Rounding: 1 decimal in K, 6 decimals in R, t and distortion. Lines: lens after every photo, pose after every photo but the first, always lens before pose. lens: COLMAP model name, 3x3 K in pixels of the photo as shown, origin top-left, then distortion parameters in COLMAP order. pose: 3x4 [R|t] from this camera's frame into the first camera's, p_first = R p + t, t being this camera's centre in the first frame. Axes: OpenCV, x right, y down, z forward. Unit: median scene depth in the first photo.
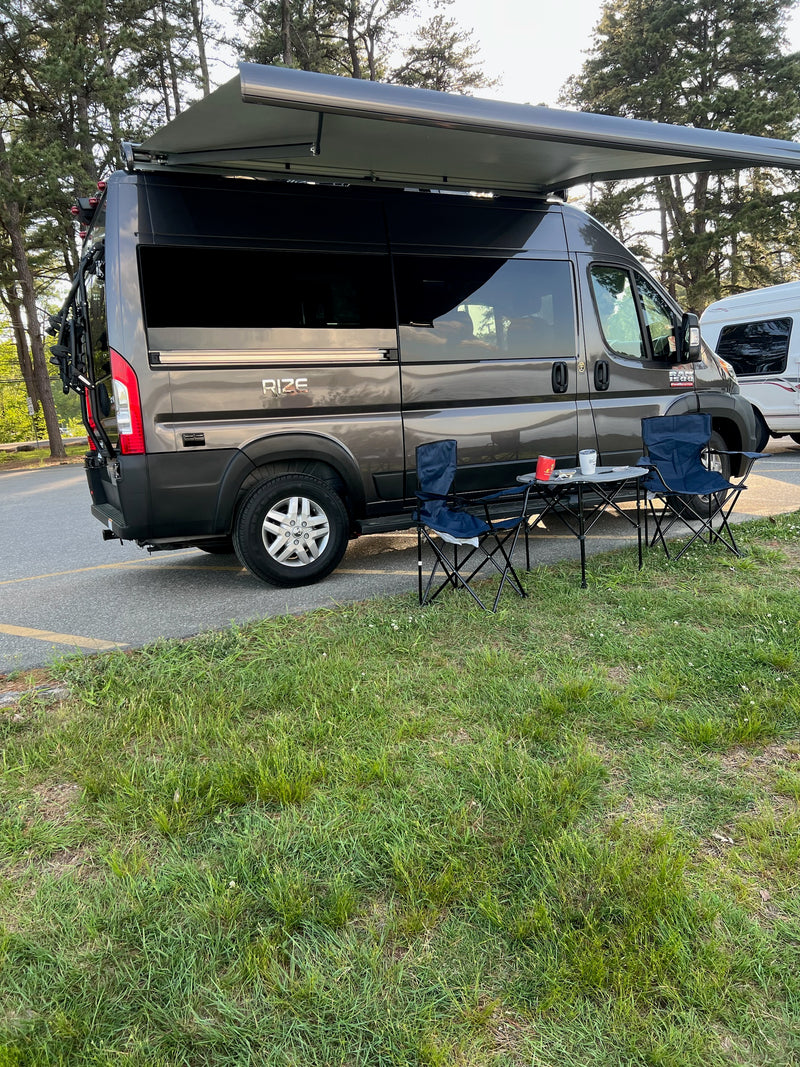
lens RADIAL K [[826.2, 0, 402.7], [0, 826.2, 534.5], [0, 0, 1]] dist [0.038435, -0.038559]
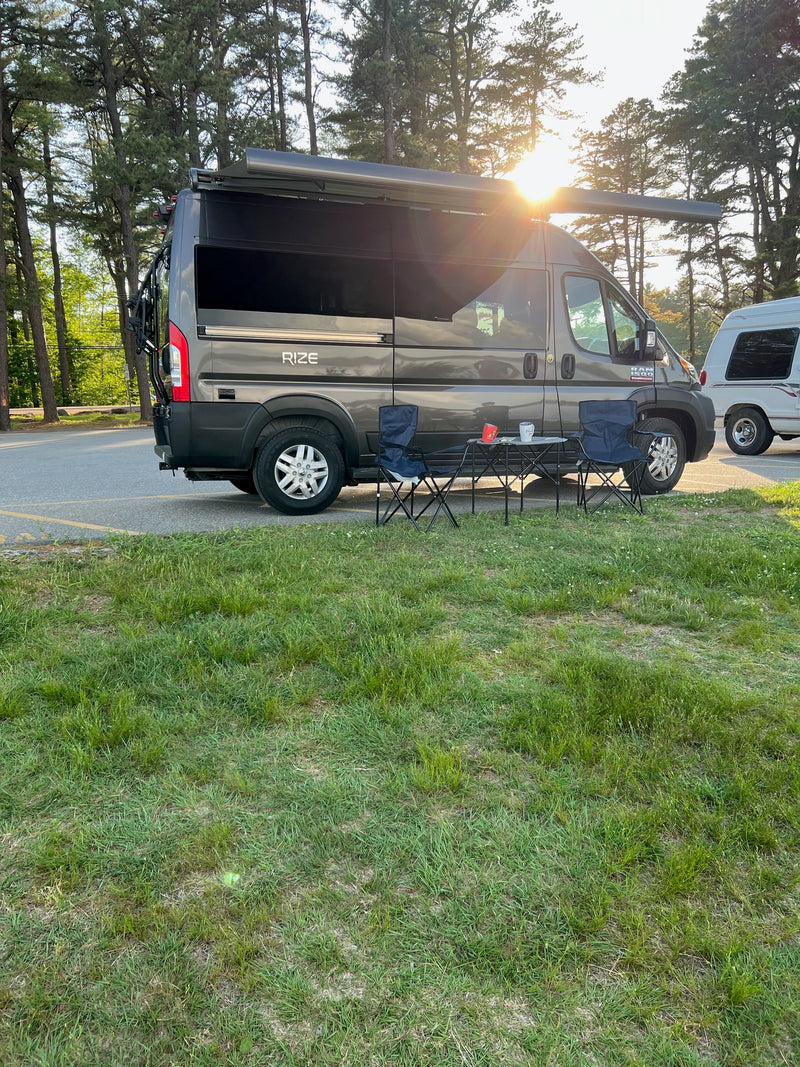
lens RADIAL K [[826.2, 0, 396.0], [0, 826.2, 529.1], [0, 0, 1]] dist [0.038435, -0.038559]
pose [[0.992010, 0.079611, -0.097869, 0.109431], [-0.078817, 0.996817, 0.011966, 0.042381], [0.098510, -0.004156, 0.995127, -0.194964]]
